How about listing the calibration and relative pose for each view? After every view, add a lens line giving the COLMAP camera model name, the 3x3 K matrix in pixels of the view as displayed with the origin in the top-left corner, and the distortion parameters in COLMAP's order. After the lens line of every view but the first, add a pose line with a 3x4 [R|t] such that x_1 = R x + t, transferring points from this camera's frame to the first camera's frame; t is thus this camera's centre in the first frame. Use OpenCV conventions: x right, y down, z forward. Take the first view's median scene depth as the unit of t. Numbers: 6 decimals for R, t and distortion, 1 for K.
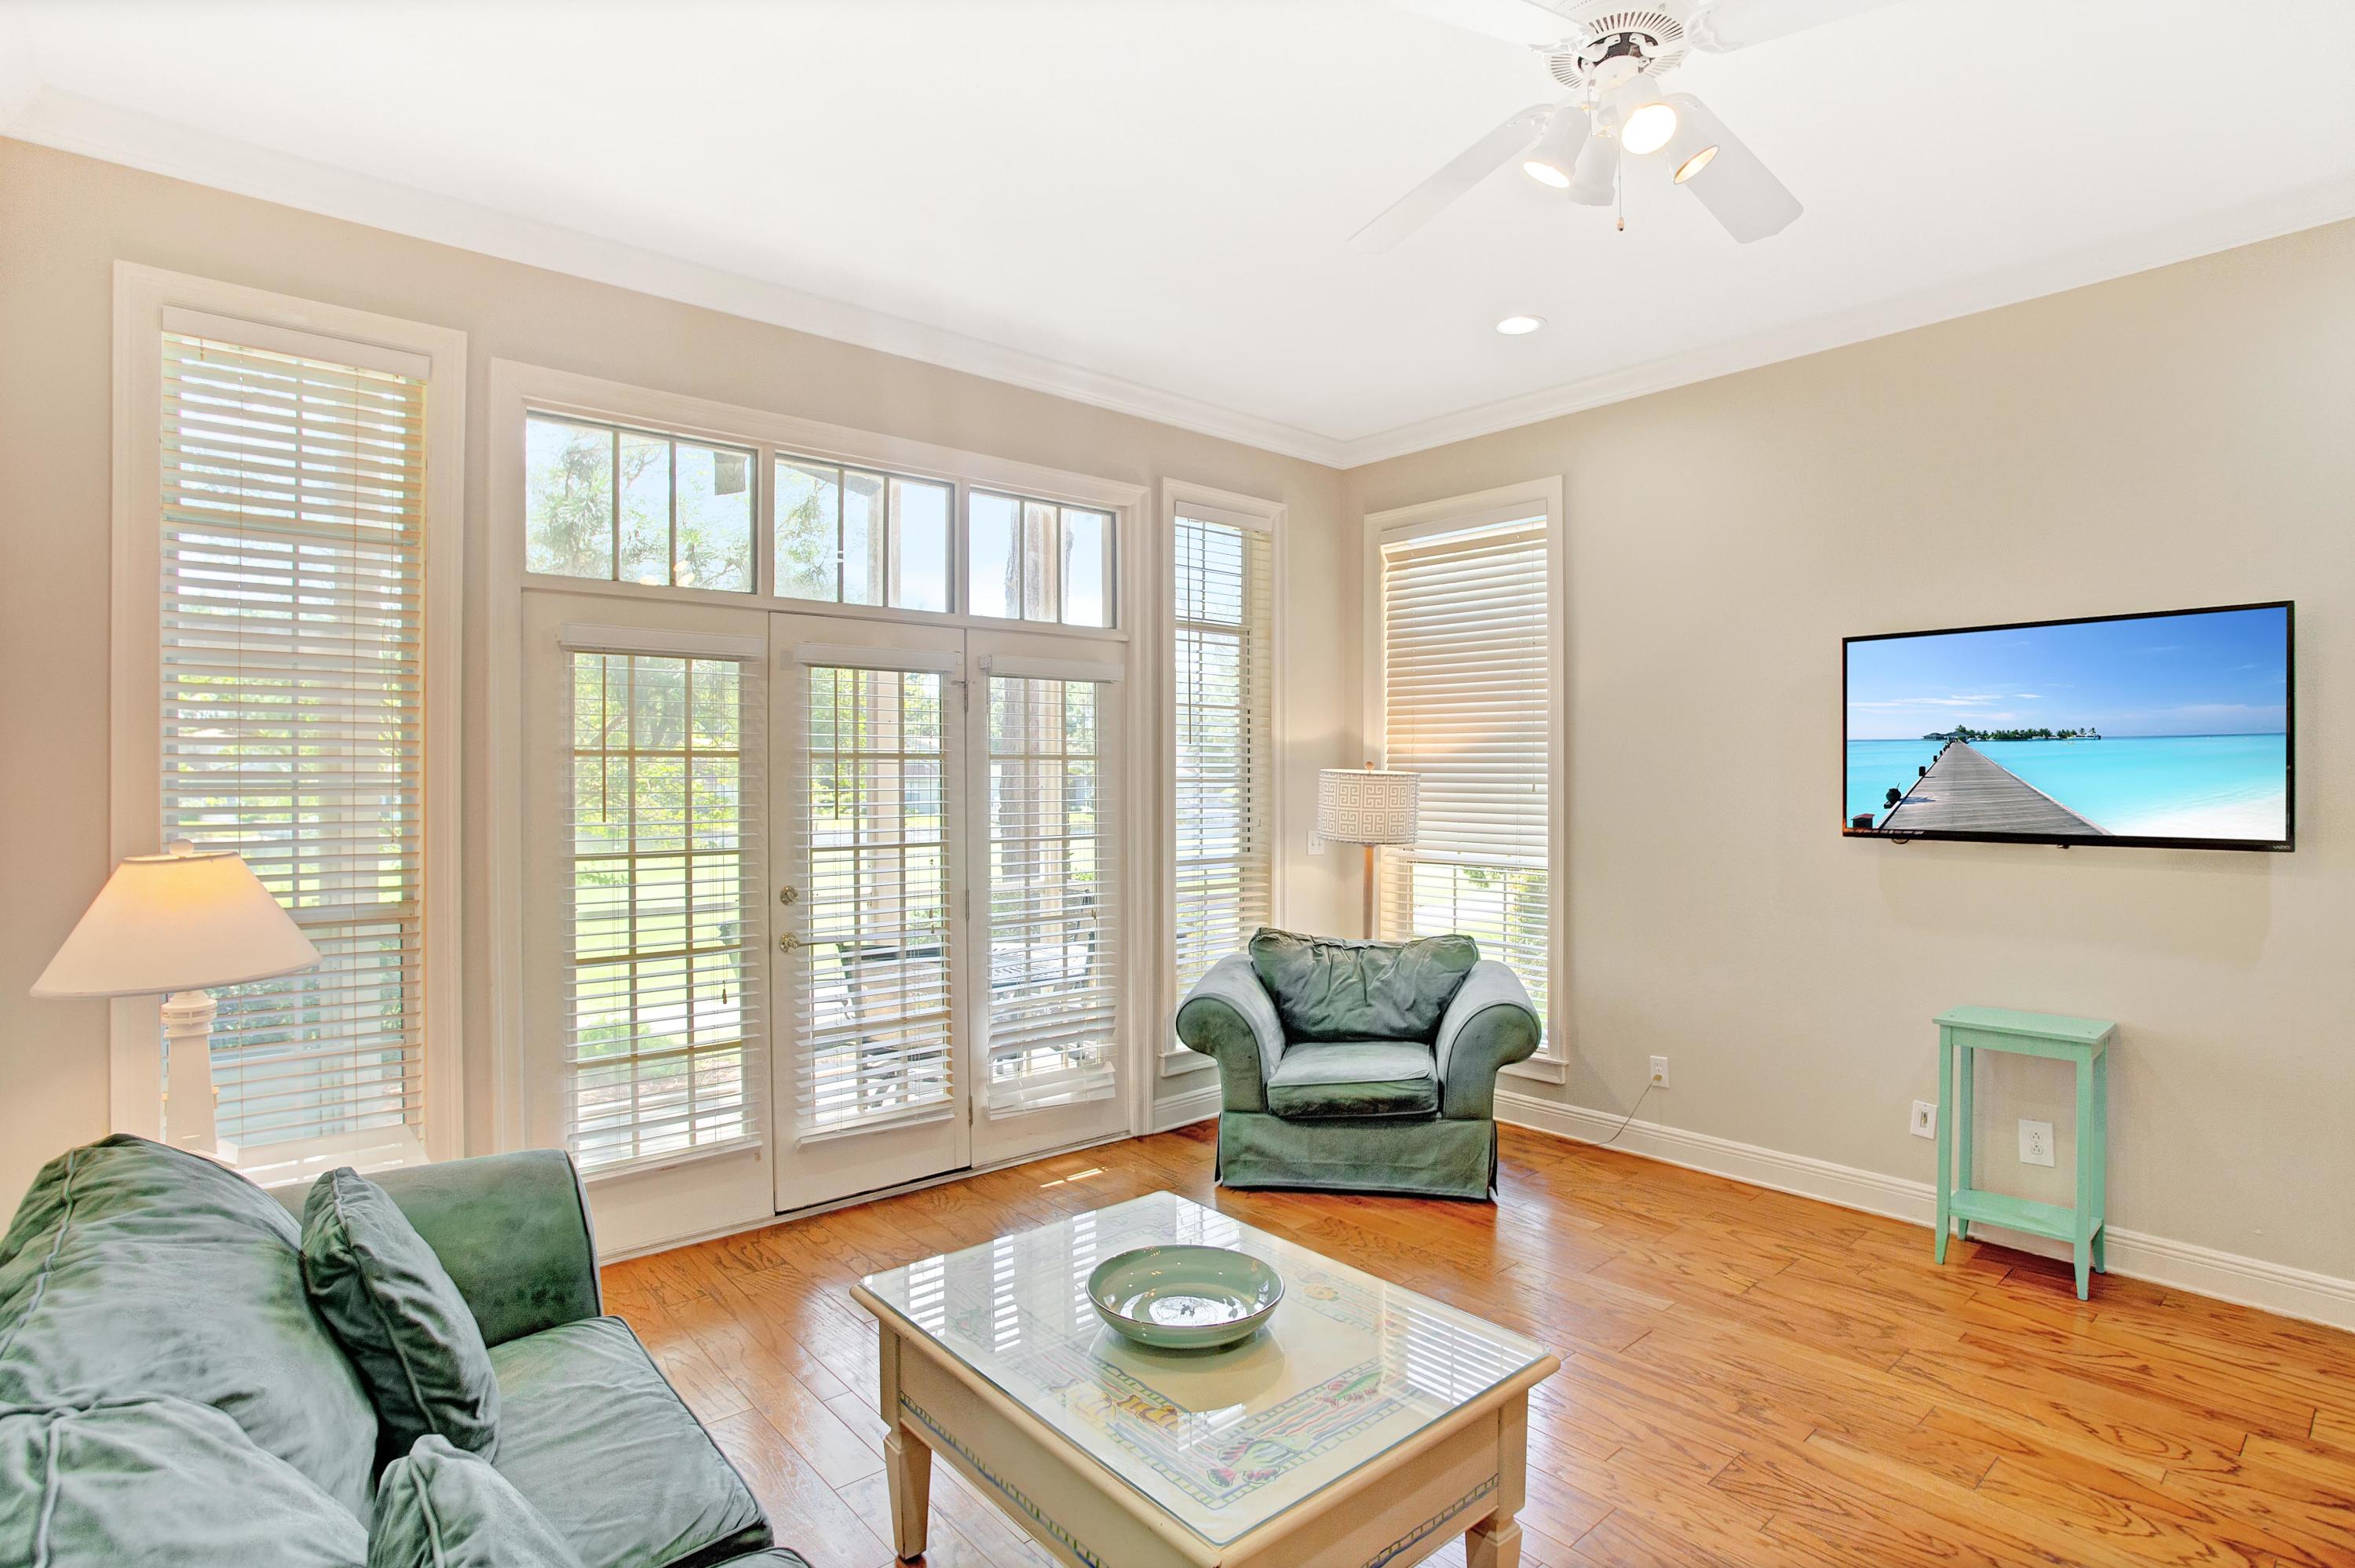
lens RADIAL K [[1197.7, 0, 1177.5], [0, 1197.7, 784.0], [0, 0, 1]] dist [-0.003055, -0.000249]
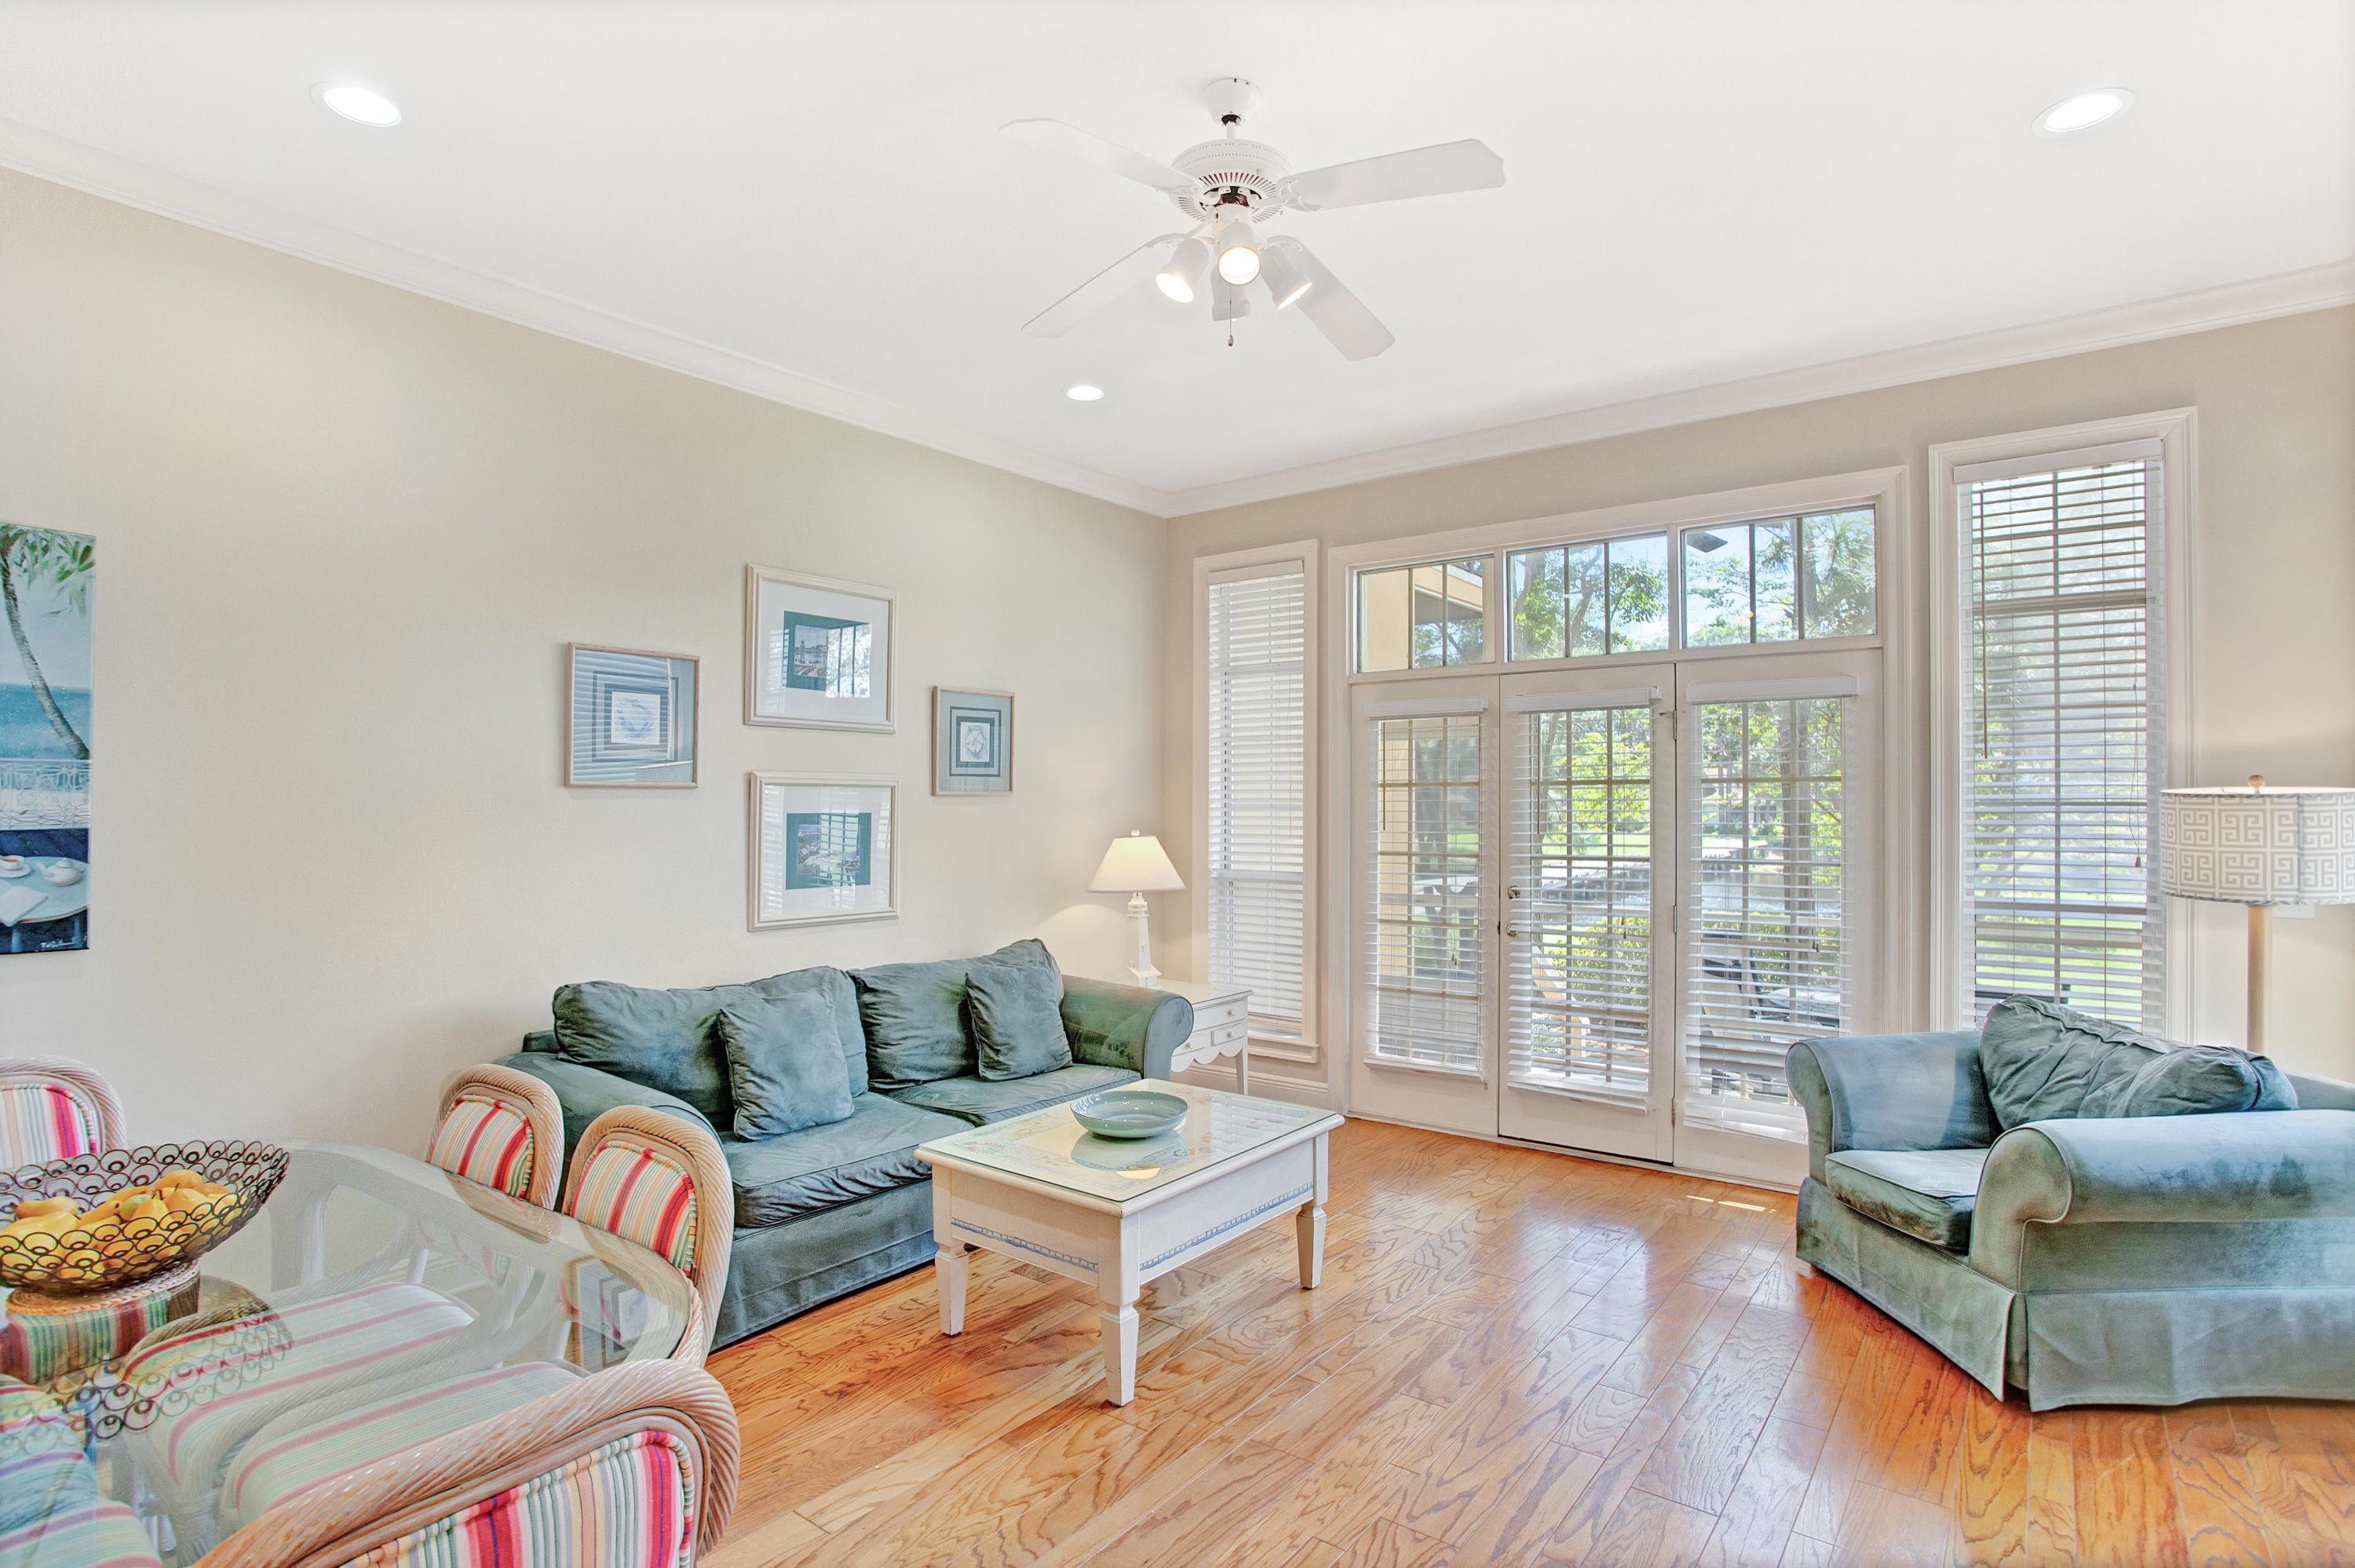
lens RADIAL K [[1172.1, 0, 1177.5], [0, 1172.1, 784.0], [0, 0, 1]] dist [-0.000523, -0.000039]
pose [[0.217790, -0.023713, -0.975708, 0.781275], [-0.004244, 0.999672, -0.025243, 0.007984], [0.975987, 0.009639, 0.217618, 0.344635]]
